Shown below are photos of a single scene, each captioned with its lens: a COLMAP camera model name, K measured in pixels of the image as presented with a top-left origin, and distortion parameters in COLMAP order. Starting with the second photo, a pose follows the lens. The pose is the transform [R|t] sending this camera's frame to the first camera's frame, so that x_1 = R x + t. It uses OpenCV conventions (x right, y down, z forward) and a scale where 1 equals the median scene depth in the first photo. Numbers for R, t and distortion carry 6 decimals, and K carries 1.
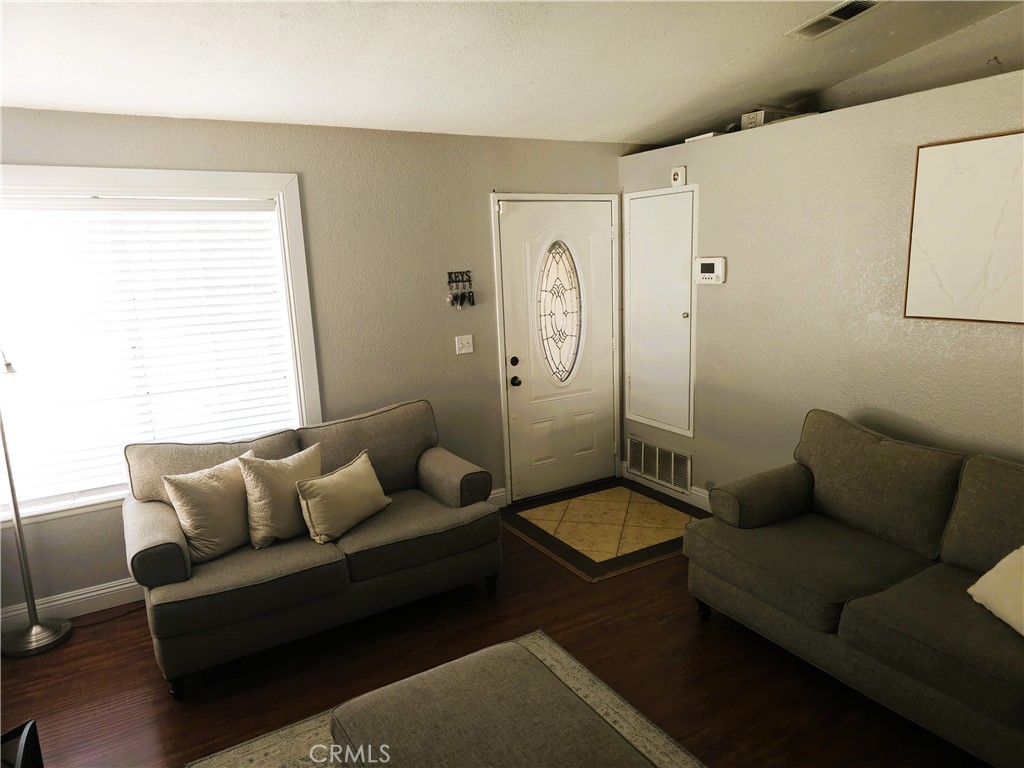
lens RADIAL K [[680.6, 0, 512.5], [0, 680.6, 387.9], [0, 0, 1]] dist [0.035284, 0.000206]
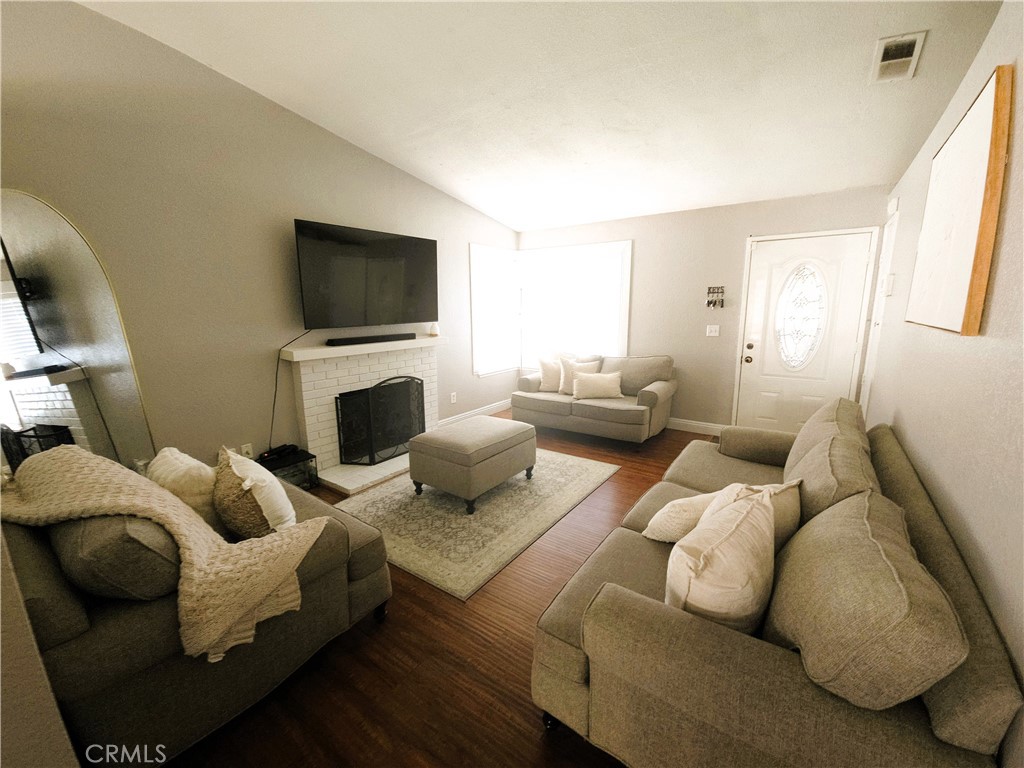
lens RADIAL K [[418.3, 0, 511.6], [0, 418.3, 382.4], [0, 0, 1]] dist [-0.020942, -0.000332]
pose [[0.387881, 0.190584, -0.901790, 0.687061], [-0.187060, 0.974305, 0.125451, 0.024268], [0.902528, 0.120029, 0.413565, 0.147568]]
